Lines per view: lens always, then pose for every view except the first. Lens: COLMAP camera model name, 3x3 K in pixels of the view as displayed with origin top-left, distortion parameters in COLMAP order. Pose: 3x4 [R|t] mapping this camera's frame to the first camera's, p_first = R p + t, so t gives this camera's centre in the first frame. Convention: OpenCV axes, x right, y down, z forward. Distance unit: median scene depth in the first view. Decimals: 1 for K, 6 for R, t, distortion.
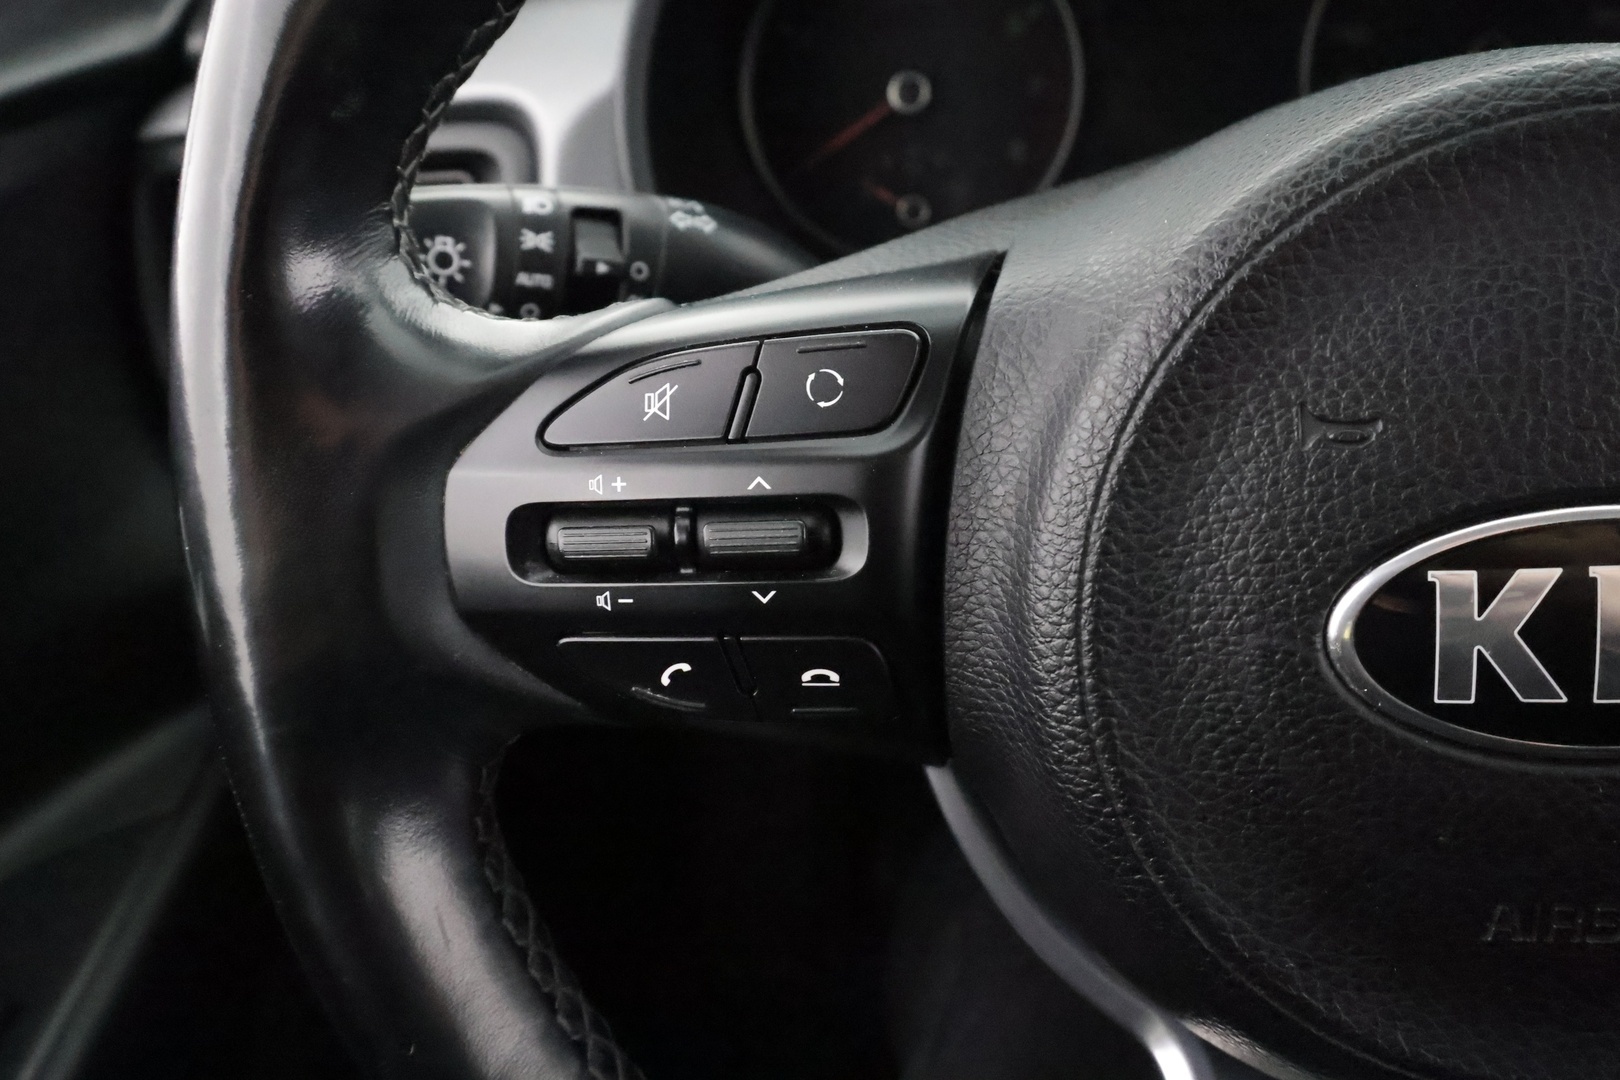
lens RADIAL K [[1275.4, 0, 810.0], [0, 1275.4, 540.0], [0, 0, 1]] dist [0.003893, -0.005019]
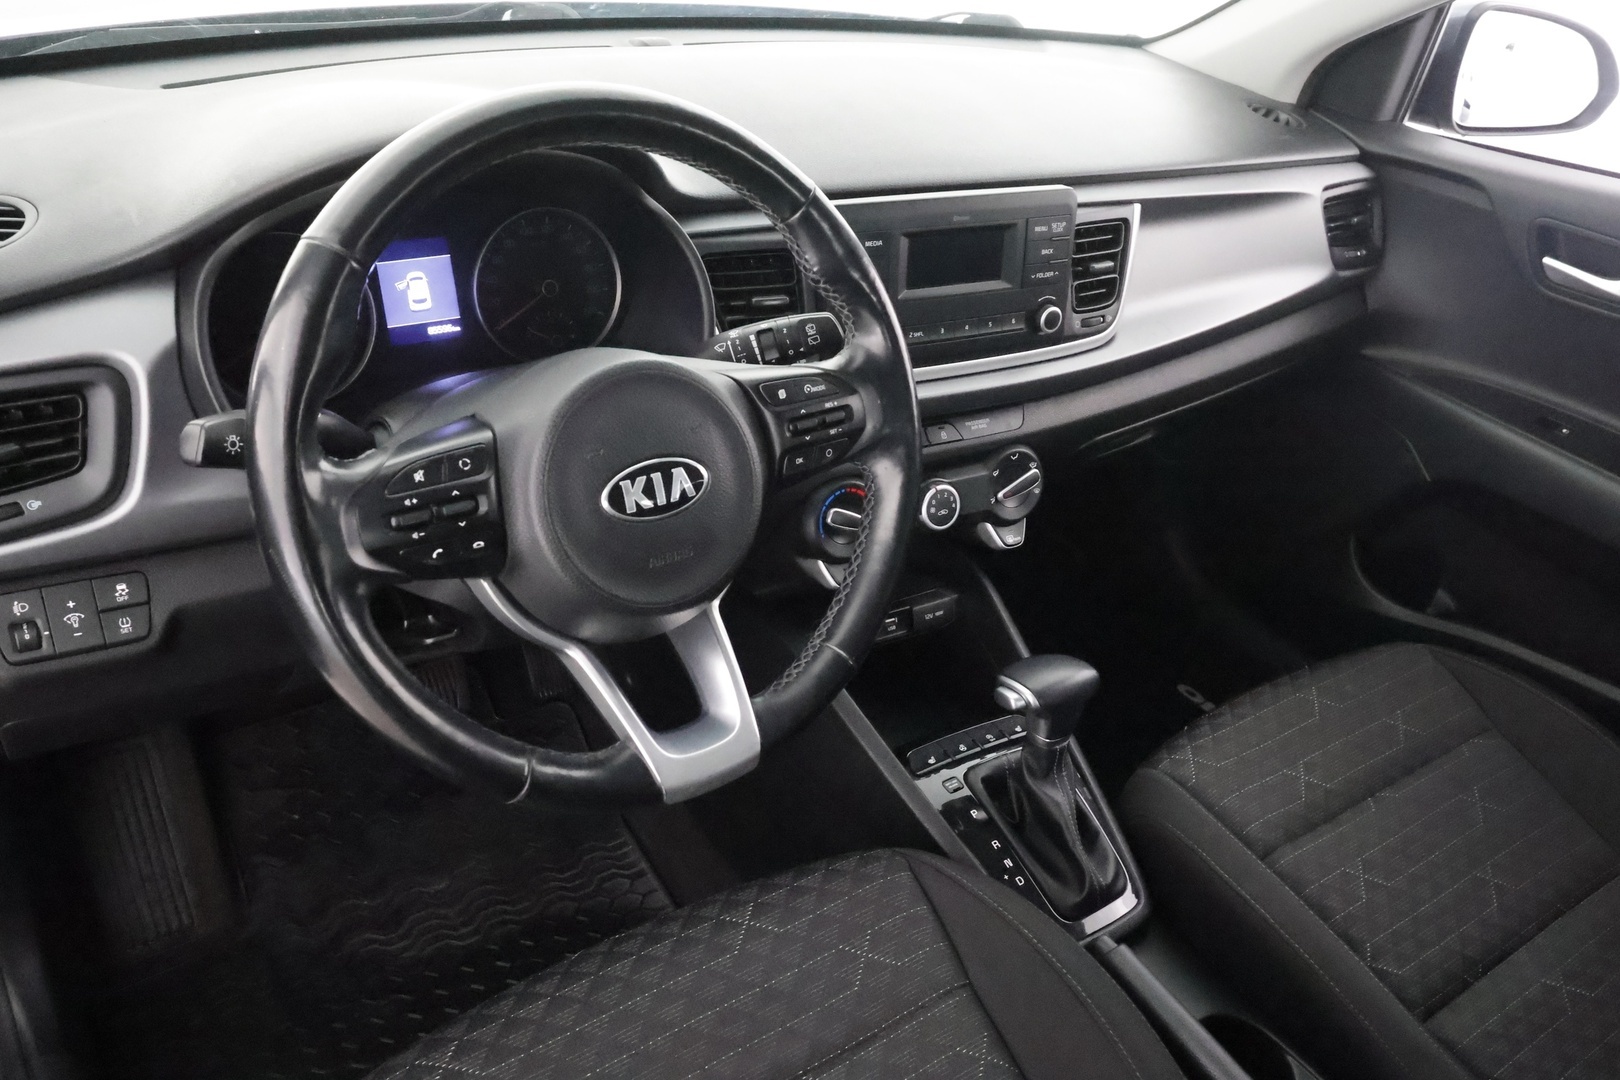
lens RADIAL K [[1275.4, 0, 810.0], [0, 1275.4, 540.0], [0, 0, 1]] dist [0.003893, -0.005019]
pose [[0.733958, -0.199596, 0.649205, -1.614498], [0.224994, 0.973326, 0.044880, 0.142132], [-0.640846, 0.113127, 0.759288, -2.283309]]
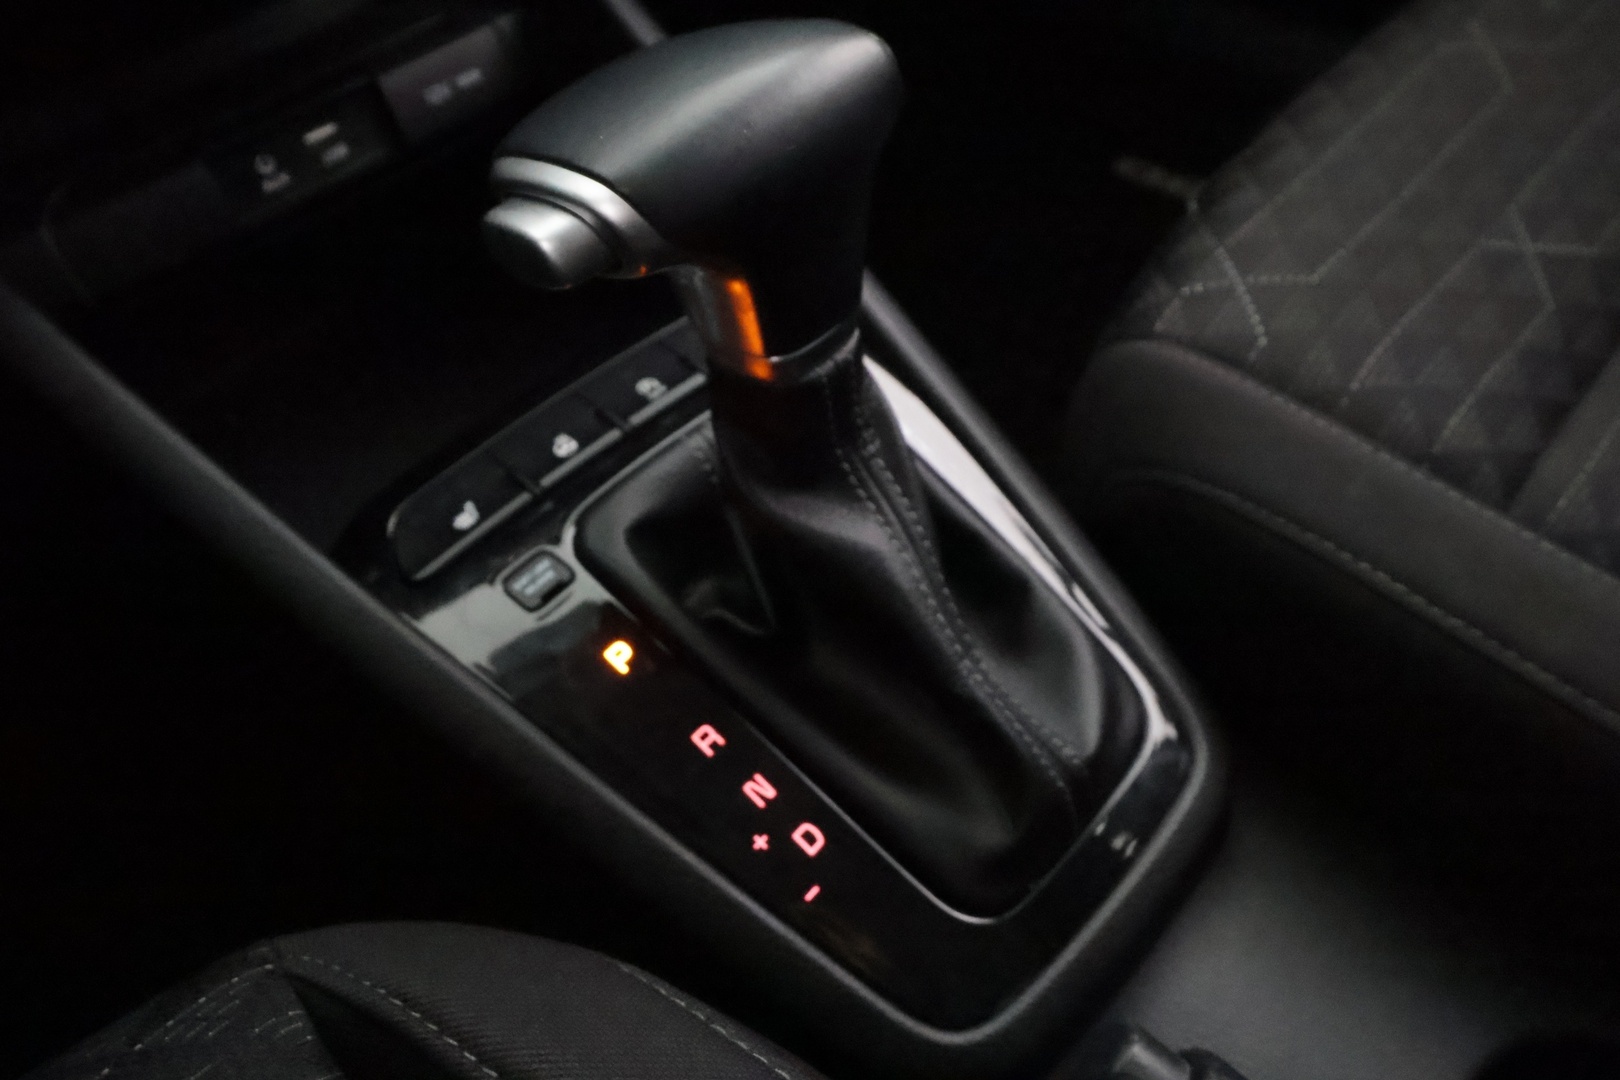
lens RADIAL K [[1275.4, 0, 810.0], [0, 1275.4, 540.0], [0, 0, 1]] dist [0.003893, -0.005019]
pose [[0.589482, -0.566363, 0.575972, 1.700197], [0.467396, 0.820692, 0.328641, 1.201003], [-0.658826, 0.075479, 0.748499, 0.299374]]
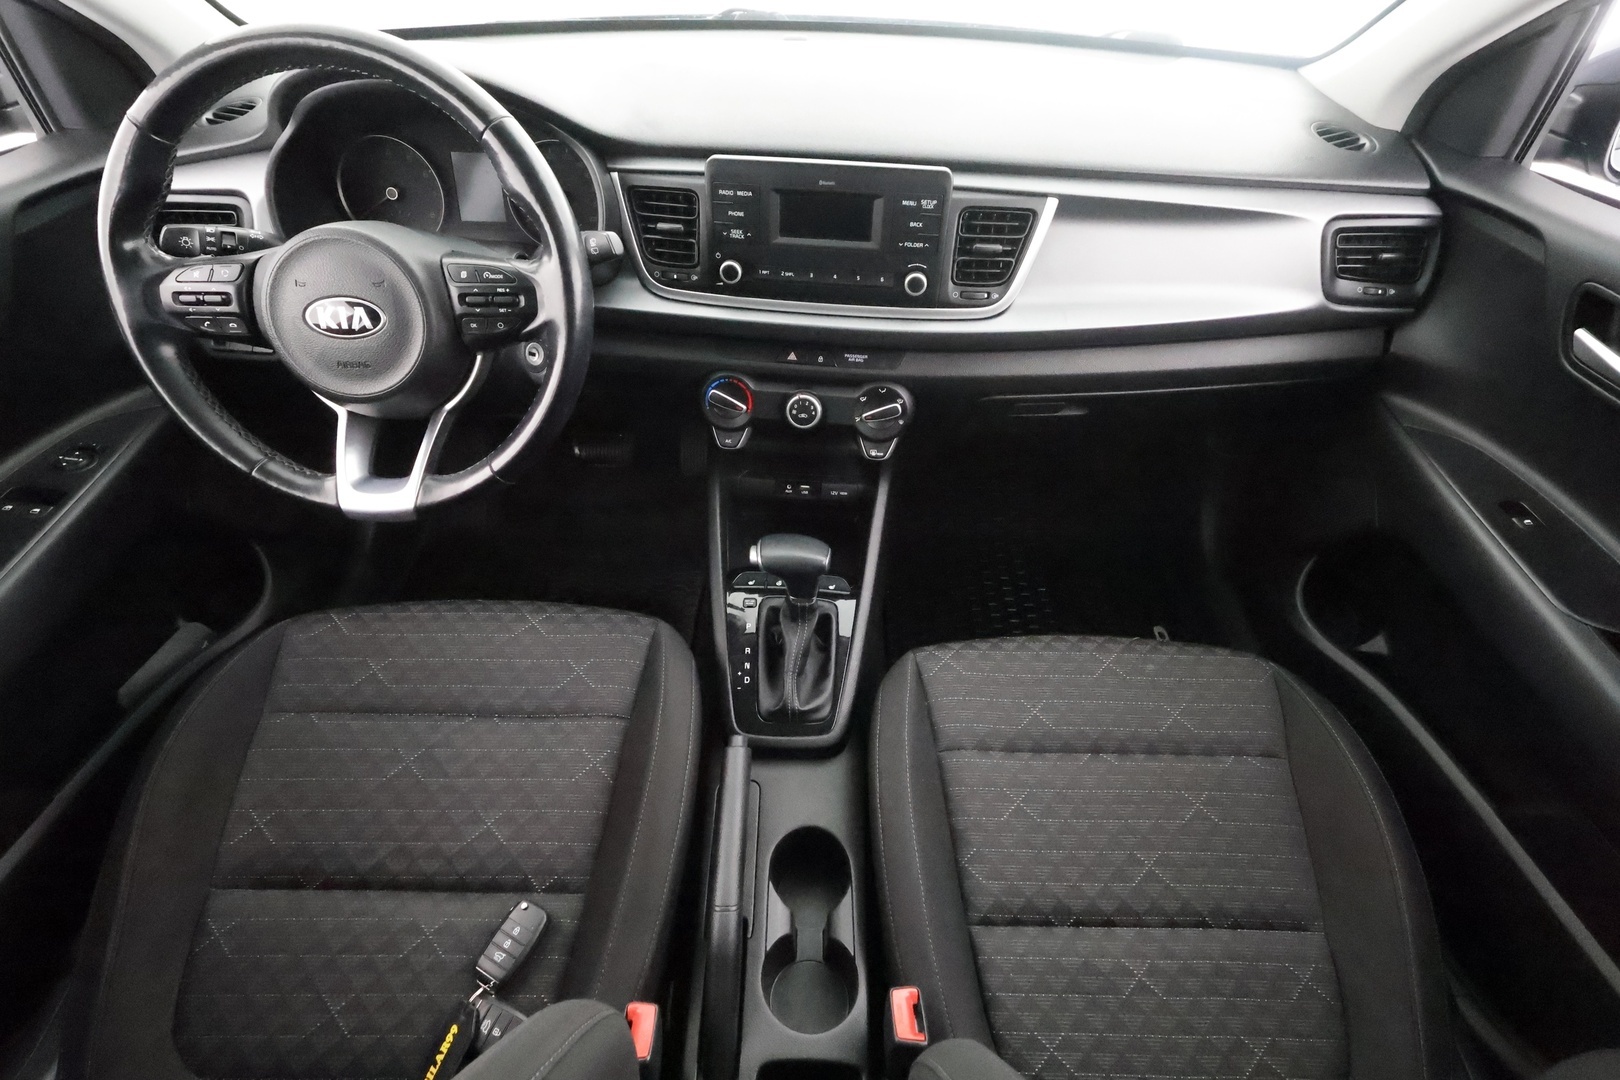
lens RADIAL K [[745.0, 0, 810.0], [0, 745.0, 540.0], [0, 0, 1]] dist [-0.003154, 0.000376]
pose [[0.987488, 0.009549, 0.157406, 2.092217], [-0.035965, 0.985497, 0.165839, 0.418401], [-0.153539, -0.169425, 0.973510, -2.890374]]
